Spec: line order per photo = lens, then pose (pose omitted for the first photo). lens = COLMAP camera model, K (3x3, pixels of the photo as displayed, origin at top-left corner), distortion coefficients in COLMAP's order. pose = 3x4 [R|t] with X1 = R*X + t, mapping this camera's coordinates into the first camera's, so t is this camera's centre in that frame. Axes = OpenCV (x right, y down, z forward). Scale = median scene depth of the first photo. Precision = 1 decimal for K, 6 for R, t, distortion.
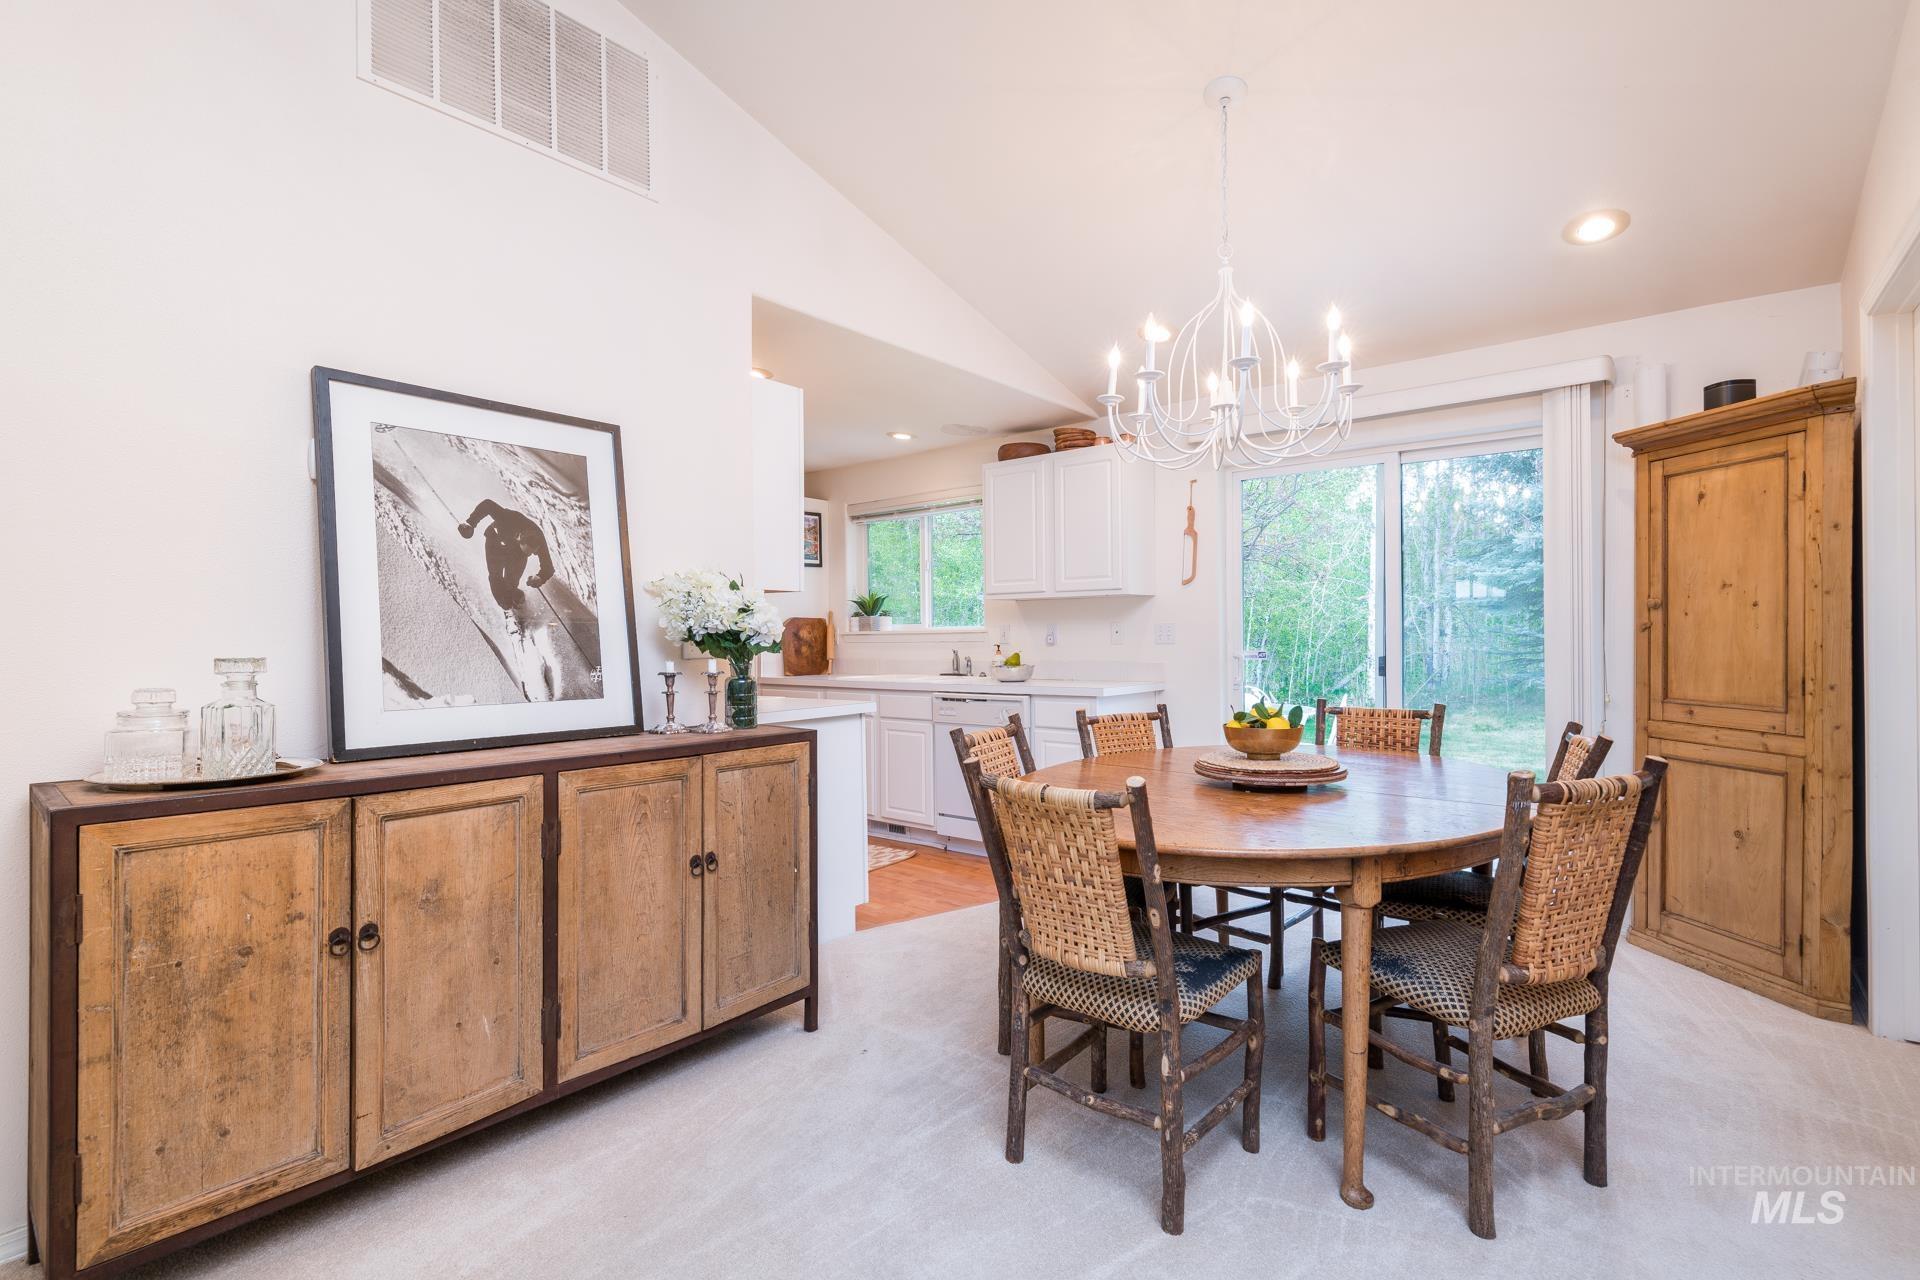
lens RADIAL K [[885.7, 0, 959.3], [0, 885.7, 634.8], [0, 0, 1]] dist [0.003041, 0.000522]
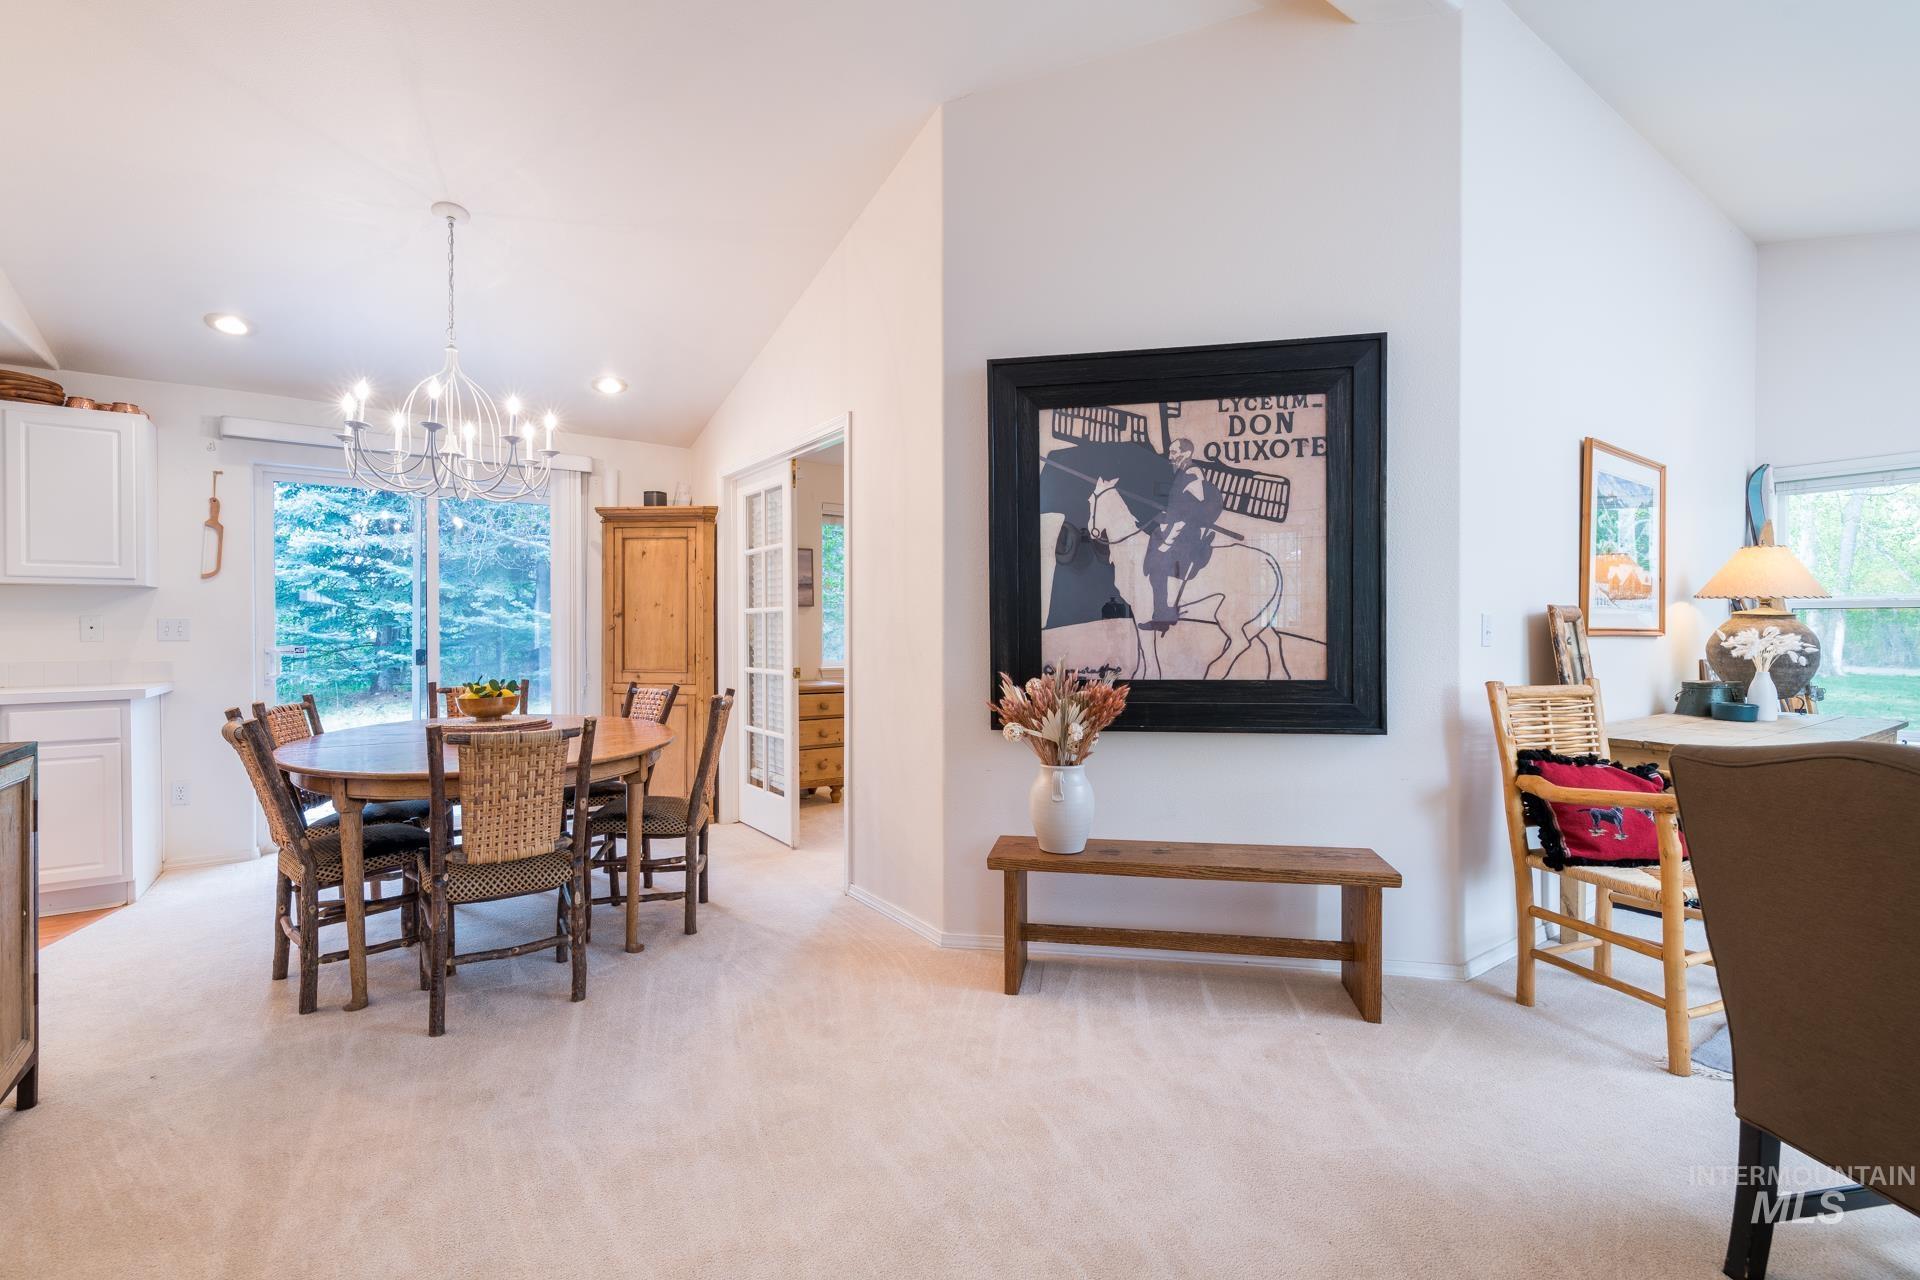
lens RADIAL K [[831.0, 0, 961.0], [0, 831.0, 645.6], [0, 0, 1]] dist [-0.000232, -0.000147]
pose [[0.255676, -0.011312, 0.966696, -0.599562], [-0.000997, 0.999928, 0.011965, 0.006250], [-0.966762, -0.004023, 0.255647, -0.030747]]
